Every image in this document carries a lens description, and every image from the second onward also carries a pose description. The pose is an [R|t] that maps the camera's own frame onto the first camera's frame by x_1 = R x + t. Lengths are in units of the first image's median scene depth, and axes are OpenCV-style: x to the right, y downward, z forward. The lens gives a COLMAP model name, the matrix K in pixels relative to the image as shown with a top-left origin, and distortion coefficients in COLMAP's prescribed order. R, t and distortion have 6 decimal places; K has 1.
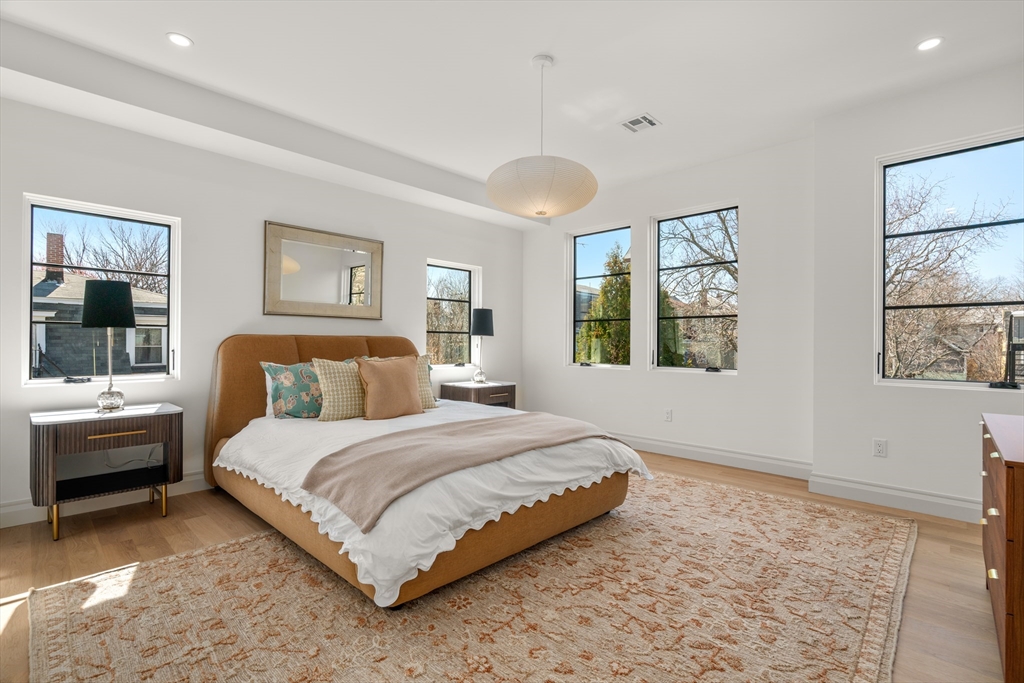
lens RADIAL K [[468.4, 0, 511.9], [0, 468.4, 342.9], [0, 0, 1]] dist [0.003280, 0.000400]
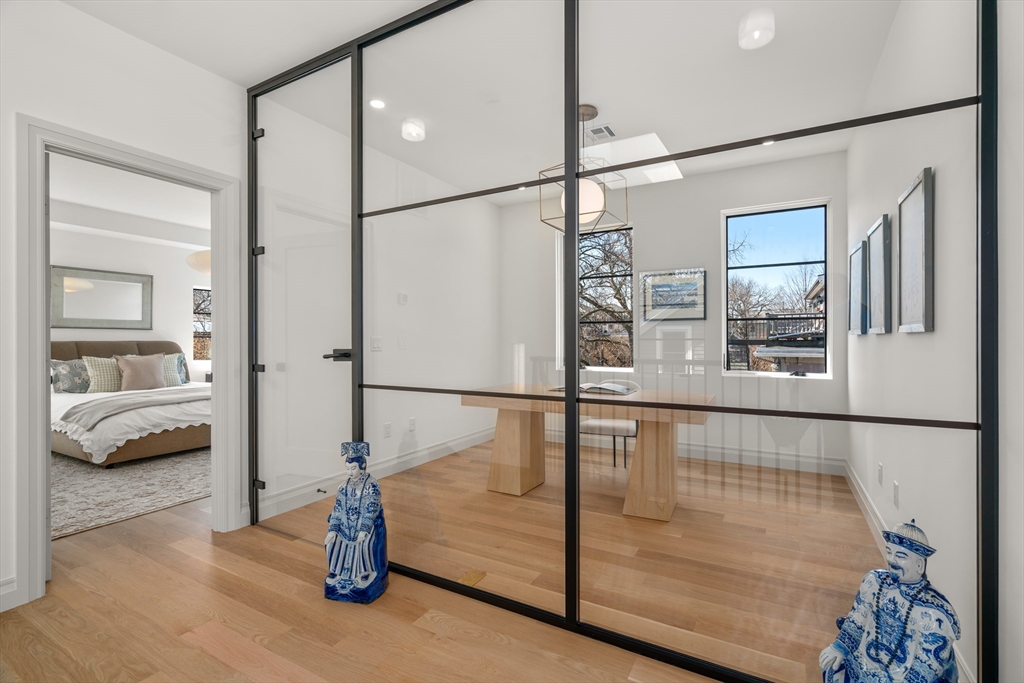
lens RADIAL K [[468.4, 0, 510.1], [0, 468.4, 341.1], [0, 0, 1]] dist [0.003280, 0.000400]
pose [[0.970466, -0.006800, 0.241142, 0.631607], [0.006293, 0.999976, 0.002876, -0.014974], [-0.241156, -0.001273, 0.970486, -0.955974]]
